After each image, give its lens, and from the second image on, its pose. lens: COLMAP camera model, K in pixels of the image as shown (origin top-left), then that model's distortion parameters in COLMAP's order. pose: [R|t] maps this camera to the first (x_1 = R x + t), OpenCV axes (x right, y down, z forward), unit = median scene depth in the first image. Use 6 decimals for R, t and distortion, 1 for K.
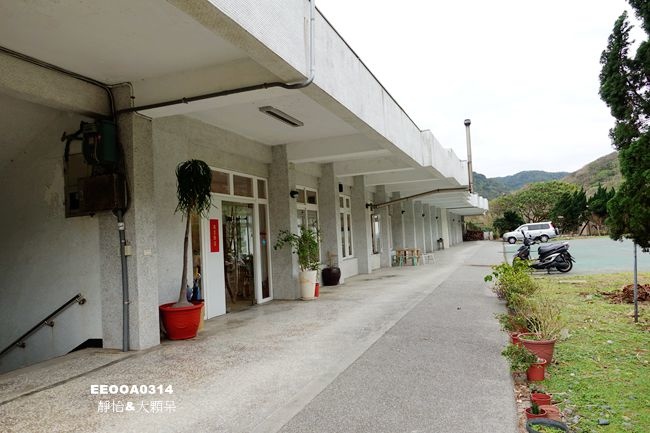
lens RADIAL K [[459.5, 0, 325.3], [0, 459.5, 216.7], [0, 0, 1]] dist [-0.000178, 0.000013]
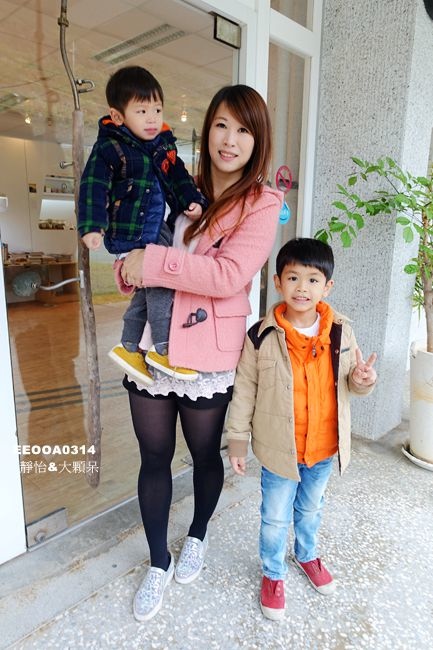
lens RADIAL K [[459.5, 0, 216.7], [0, 459.5, 325.3], [0, 0, 1]] dist [-0.000178, 0.000013]
pose [[0.921361, 0.143030, -0.361438, -0.066472], [-0.042295, 0.961209, 0.272559, 0.047620], [0.386401, -0.235838, 0.891669, 0.744904]]
